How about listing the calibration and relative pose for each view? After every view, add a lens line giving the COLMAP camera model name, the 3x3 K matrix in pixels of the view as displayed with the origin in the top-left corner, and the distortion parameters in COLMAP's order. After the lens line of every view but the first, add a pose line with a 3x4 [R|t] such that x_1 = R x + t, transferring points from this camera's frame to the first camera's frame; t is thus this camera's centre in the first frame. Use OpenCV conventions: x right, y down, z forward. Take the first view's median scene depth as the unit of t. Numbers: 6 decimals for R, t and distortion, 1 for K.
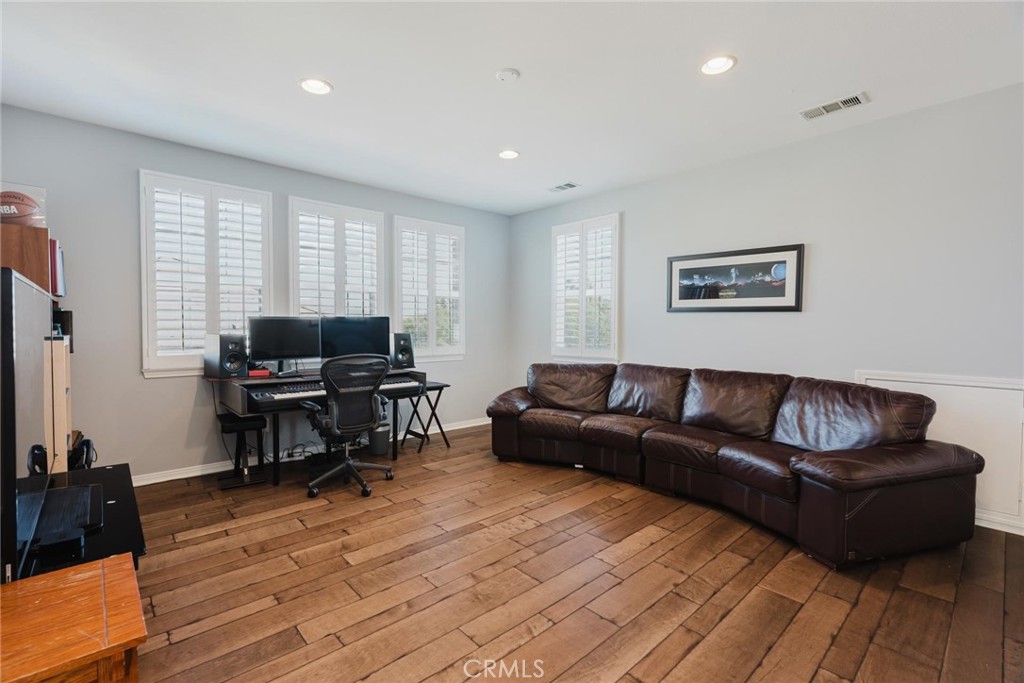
lens RADIAL K [[447.8, 0, 507.2], [0, 447.8, 339.5], [0, 0, 1]] dist [-0.016353, 0.000512]
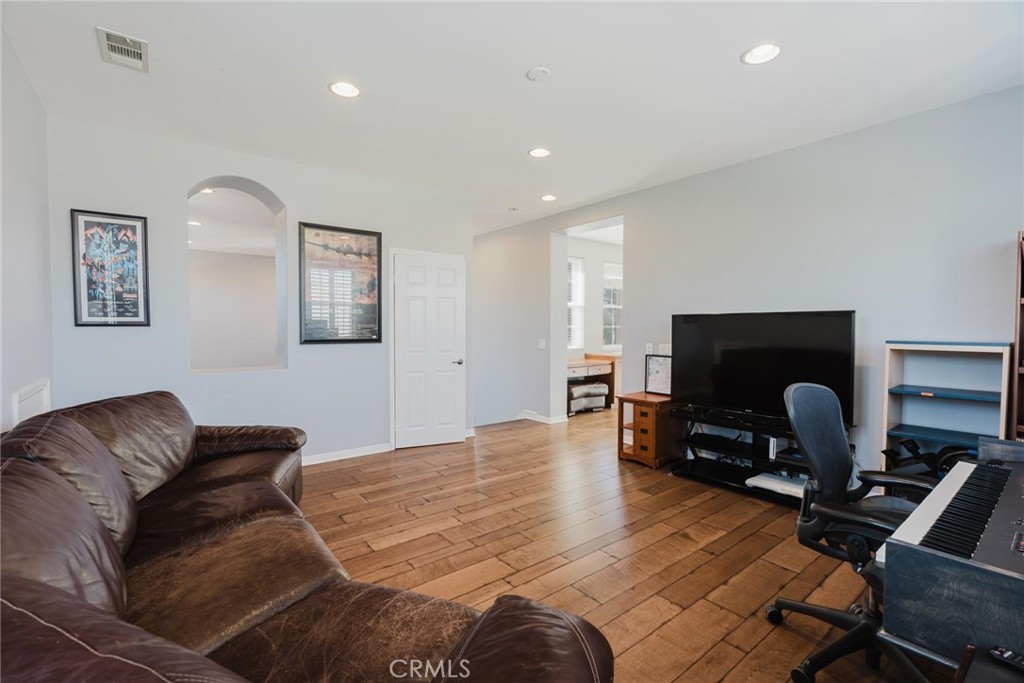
lens RADIAL K [[447.8, 0, 507.2], [0, 447.8, 339.5], [0, 0, 1]] dist [-0.016353, 0.000512]
pose [[-0.997770, -0.008270, 0.066229, 0.001999], [-0.004560, 0.998422, 0.055966, -0.066543], [-0.066587, 0.055540, -0.996234, 2.017888]]
